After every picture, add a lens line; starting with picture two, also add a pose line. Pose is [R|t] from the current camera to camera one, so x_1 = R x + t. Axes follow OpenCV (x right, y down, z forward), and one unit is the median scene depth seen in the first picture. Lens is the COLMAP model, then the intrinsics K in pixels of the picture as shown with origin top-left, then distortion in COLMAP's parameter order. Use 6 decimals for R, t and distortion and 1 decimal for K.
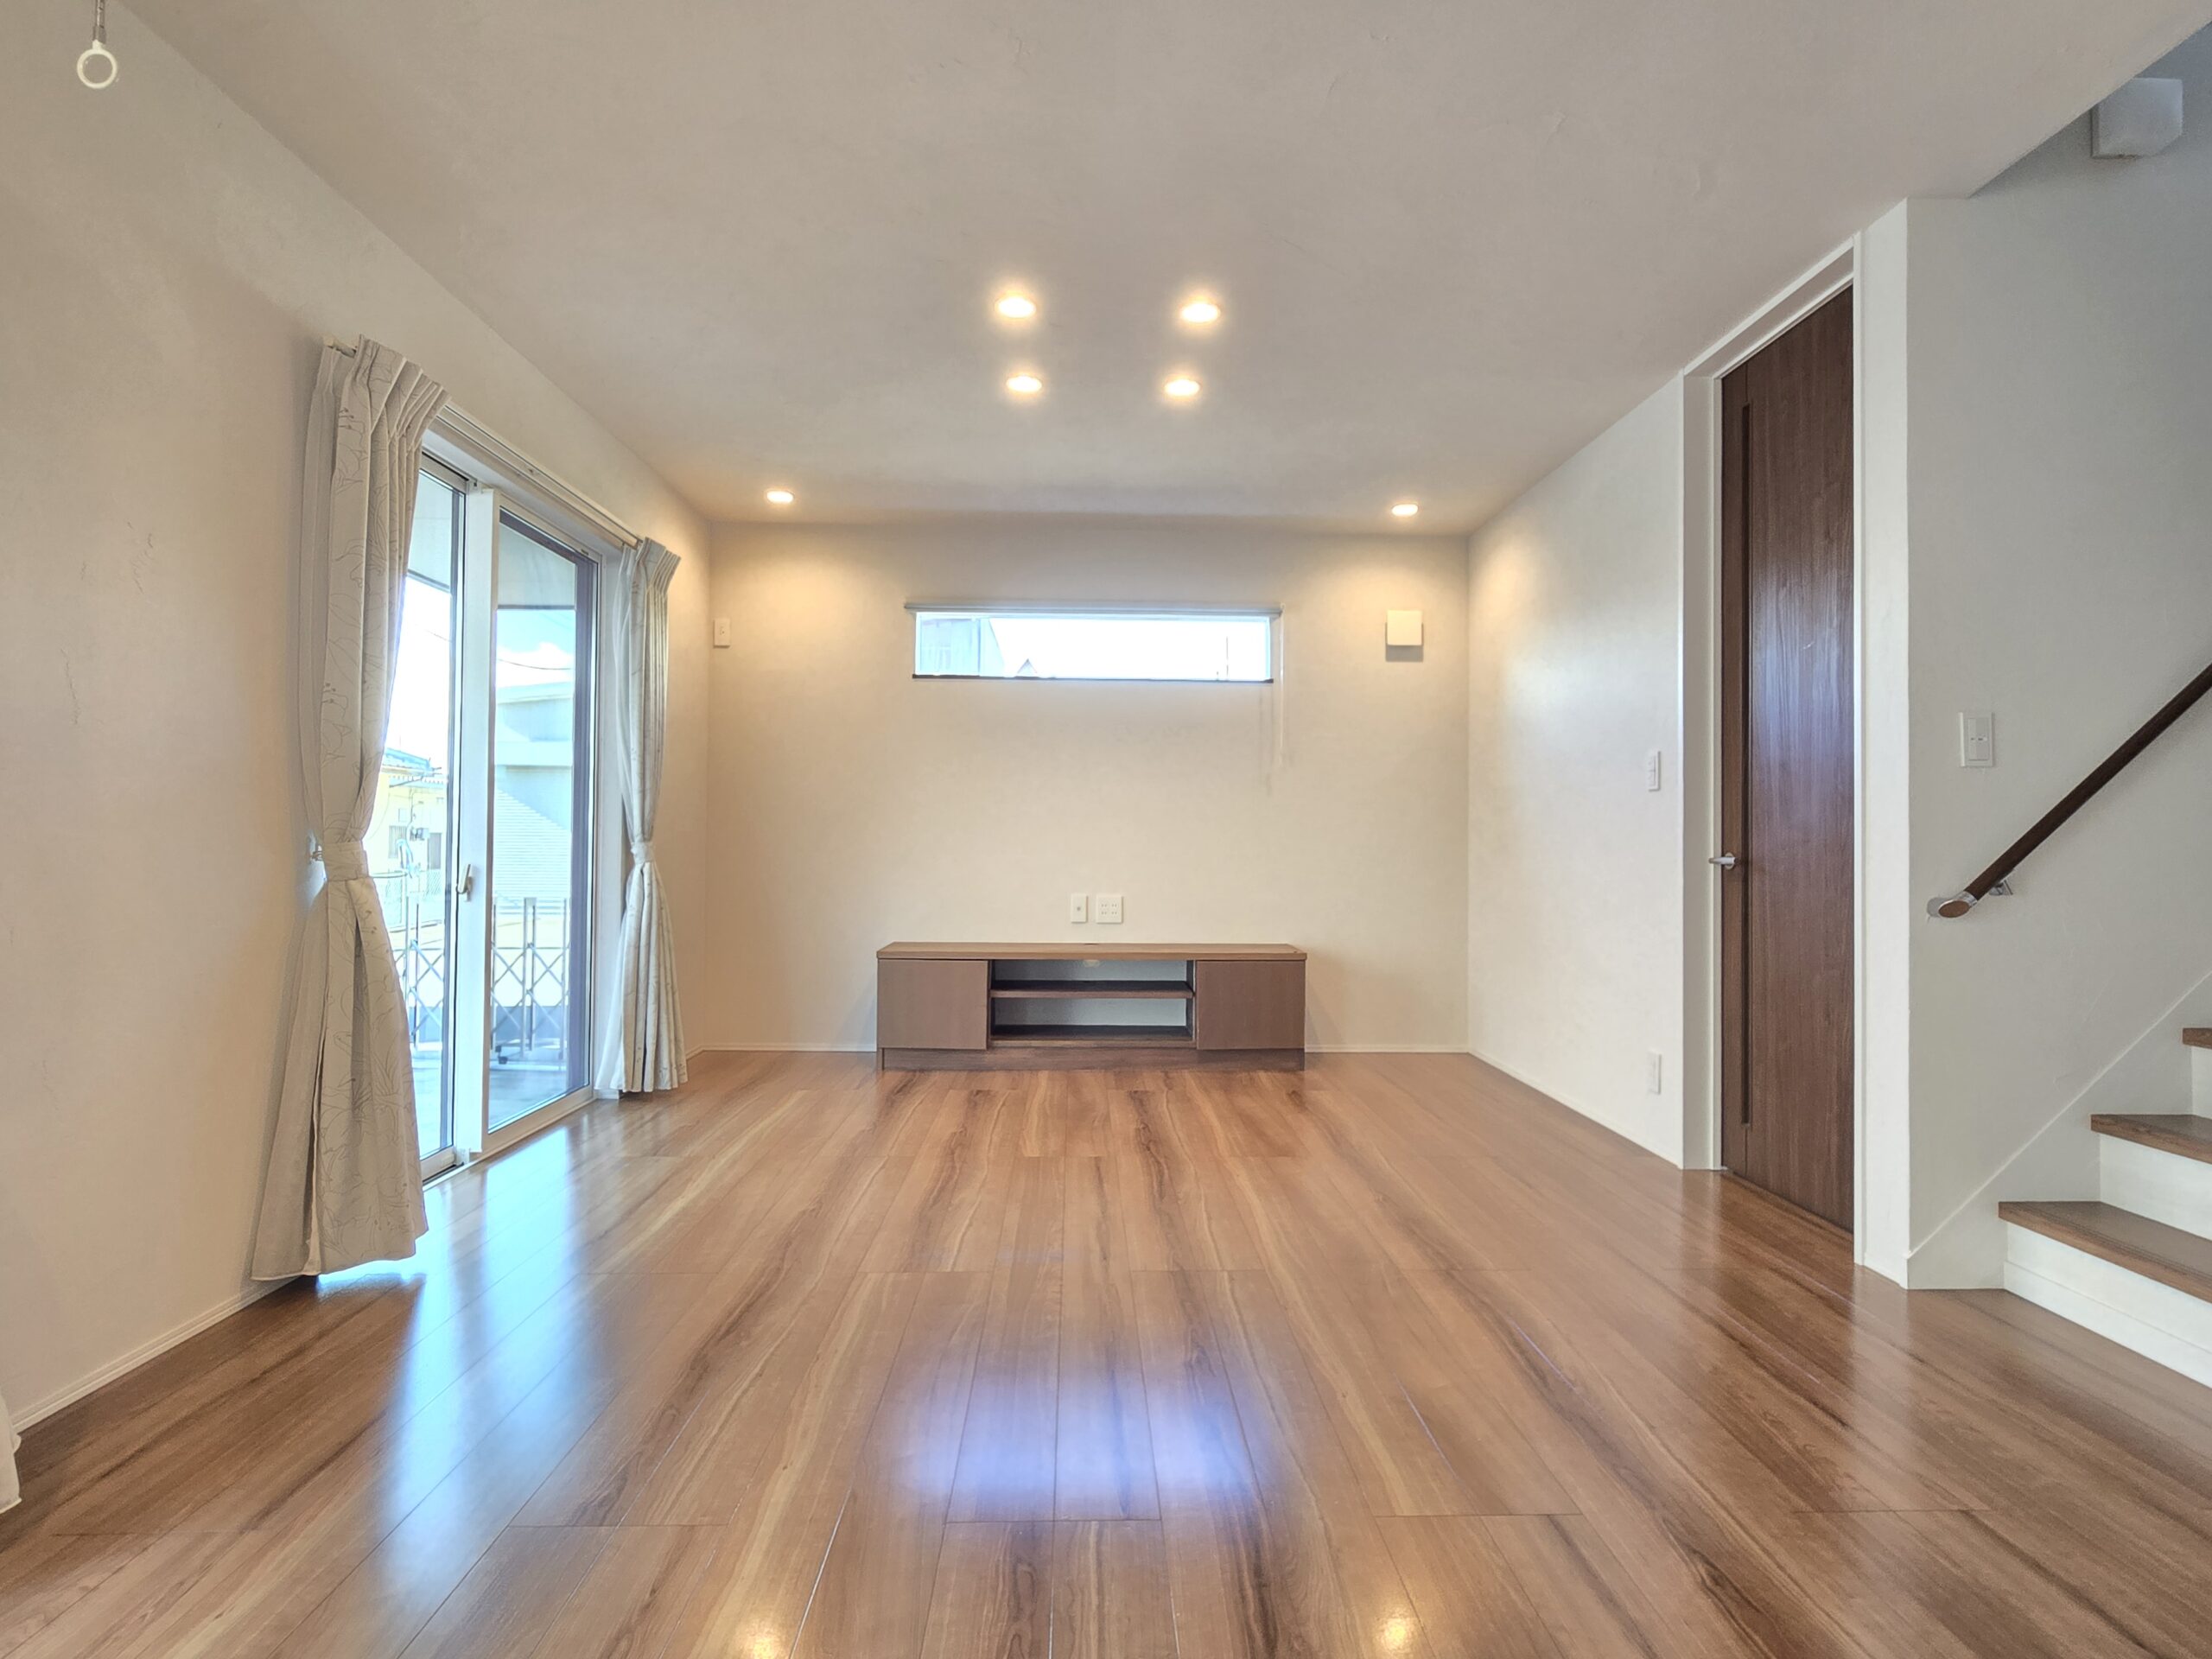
lens RADIAL K [[1113.5, 0, 1113.4], [0, 1113.5, 820.0], [0, 0, 1]] dist [0.000313, 0.001698]
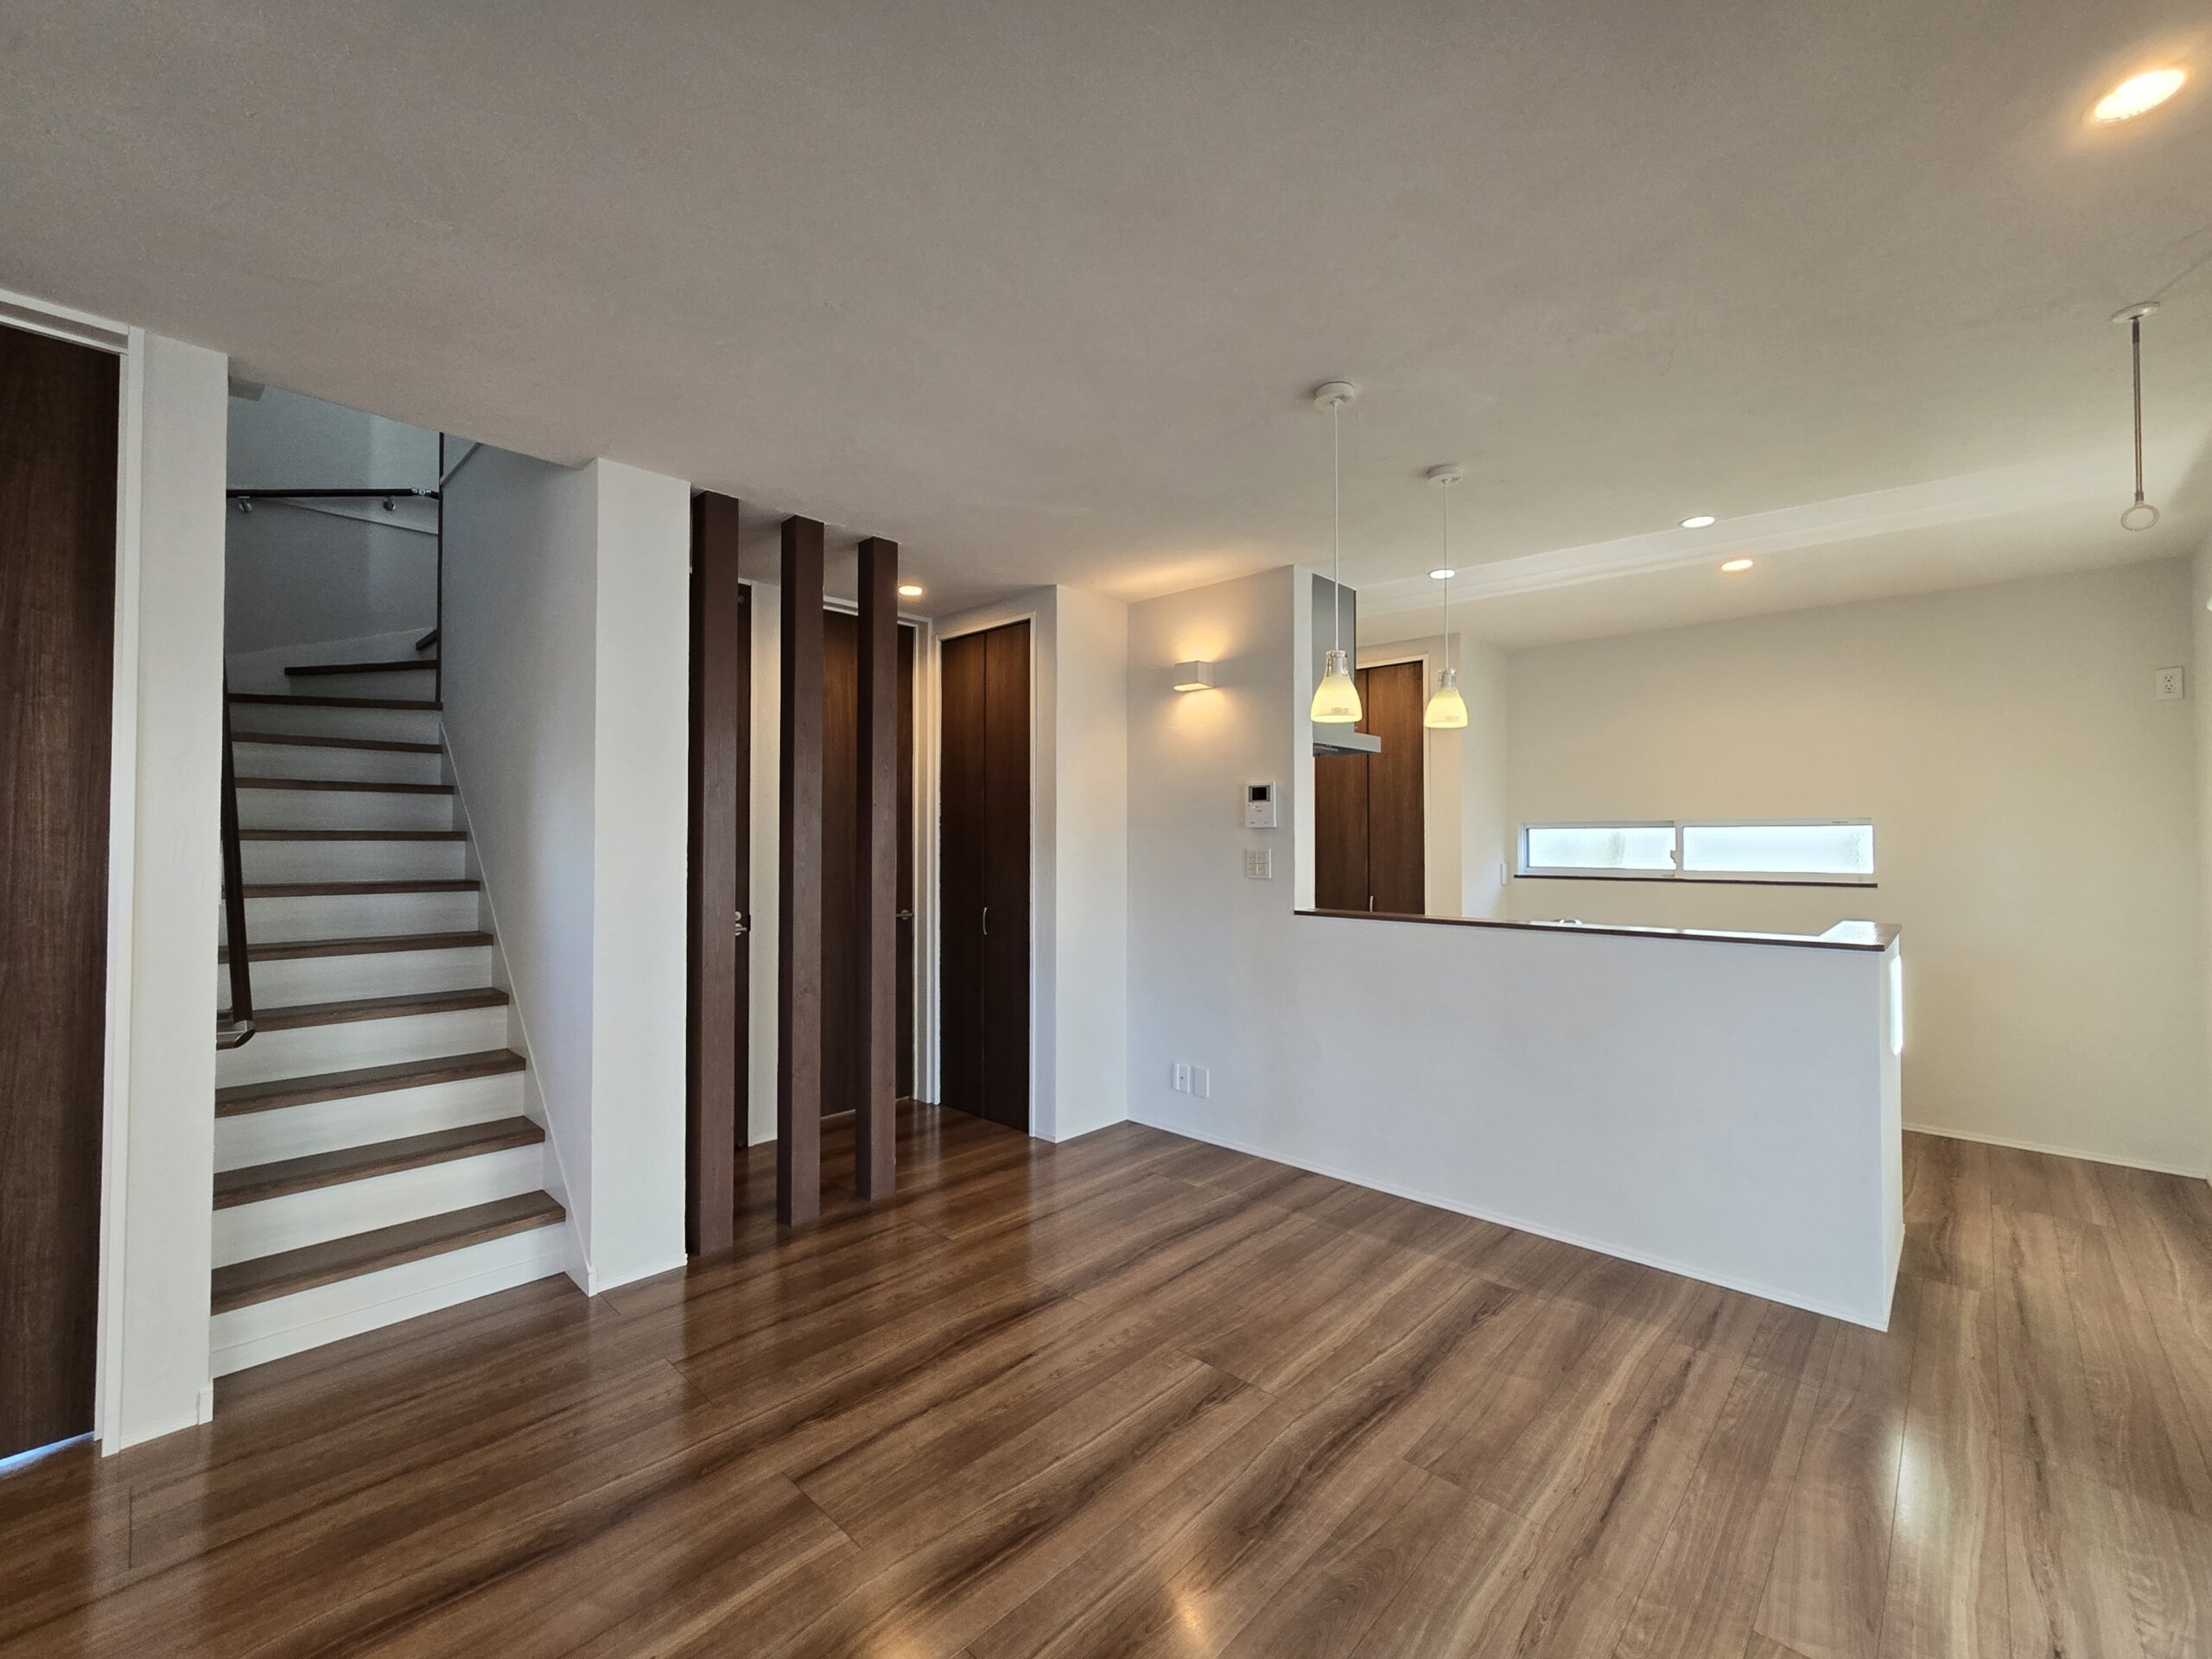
lens RADIAL K [[920.2, 0, 1109.3], [0, 920.2, 825.7], [0, 0, 1]] dist [0.000309, 0.000707]
pose [[-0.701596, 0.003066, 0.712568, -0.349044], [-0.022047, 0.999419, -0.026007, -0.089316], [-0.712233, -0.033956, -0.701121, 0.754367]]
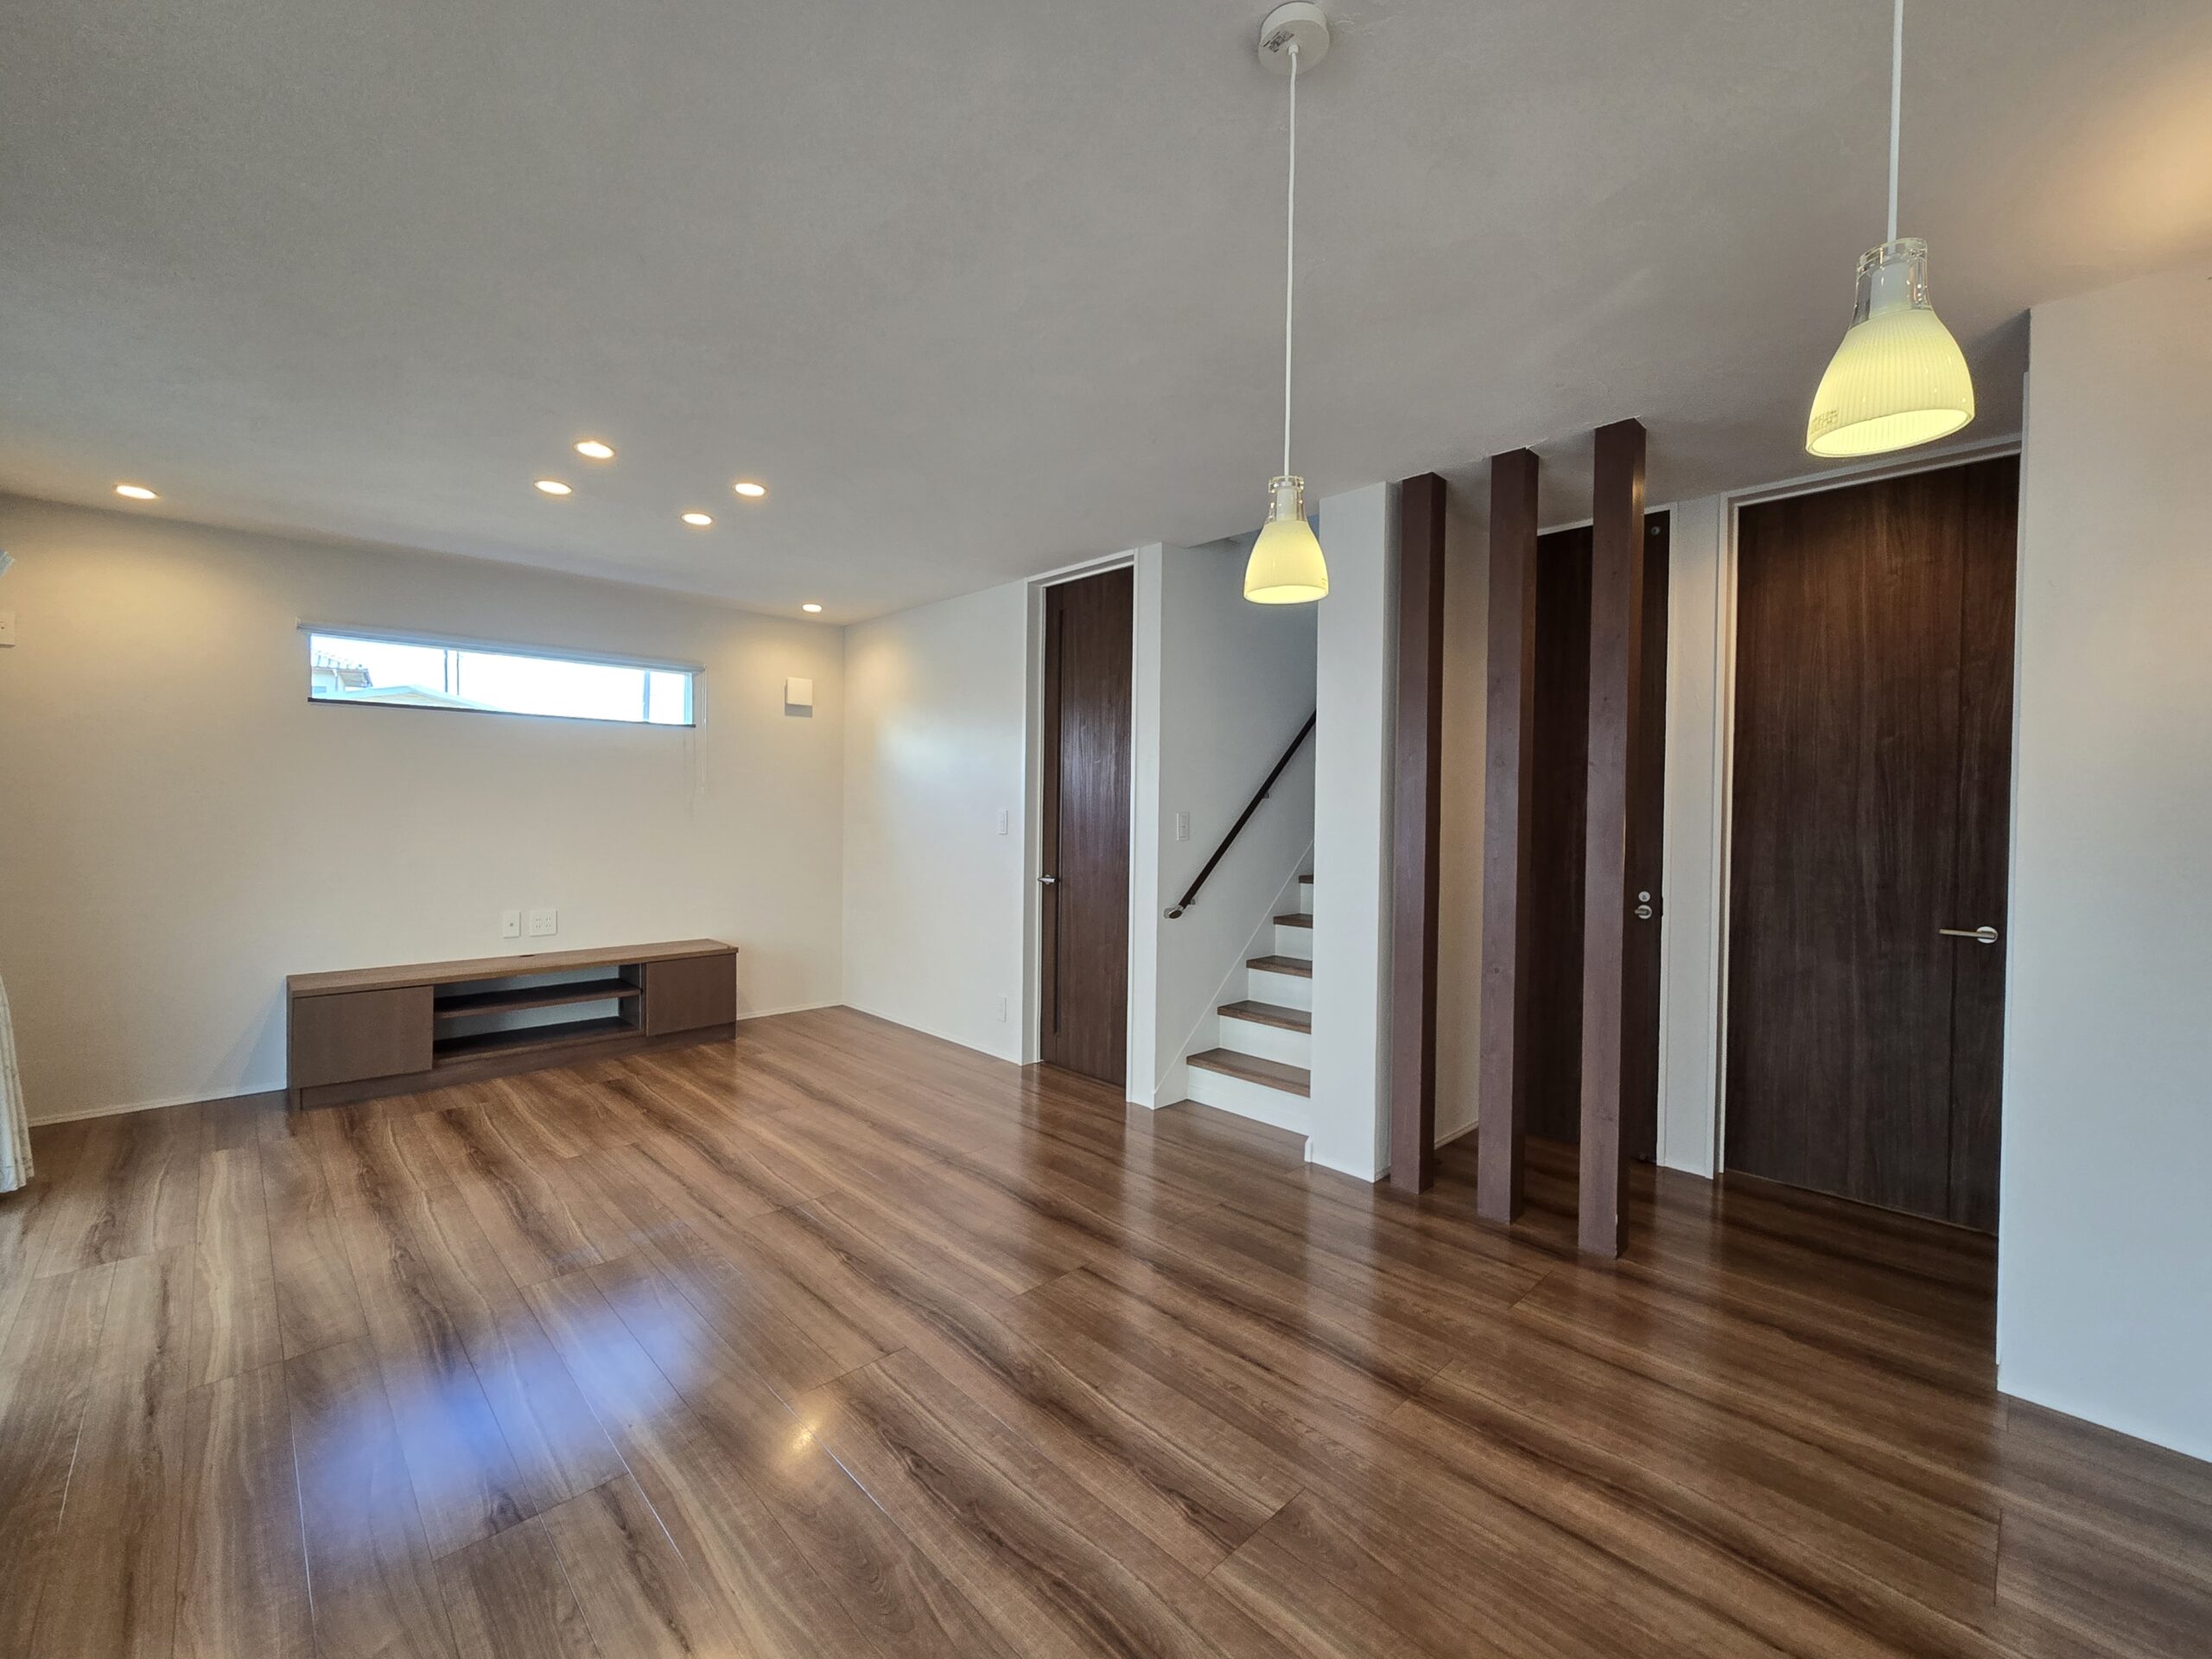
lens RADIAL K [[920.2, 0, 1109.3], [0, 920.2, 825.7], [0, 0, 1]] dist [0.000309, 0.000707]
pose [[0.742300, -0.011022, 0.669977, -0.309178], [-0.020543, 0.999020, 0.039196, -0.100977], [-0.669753, -0.042859, 0.741346, -0.090357]]
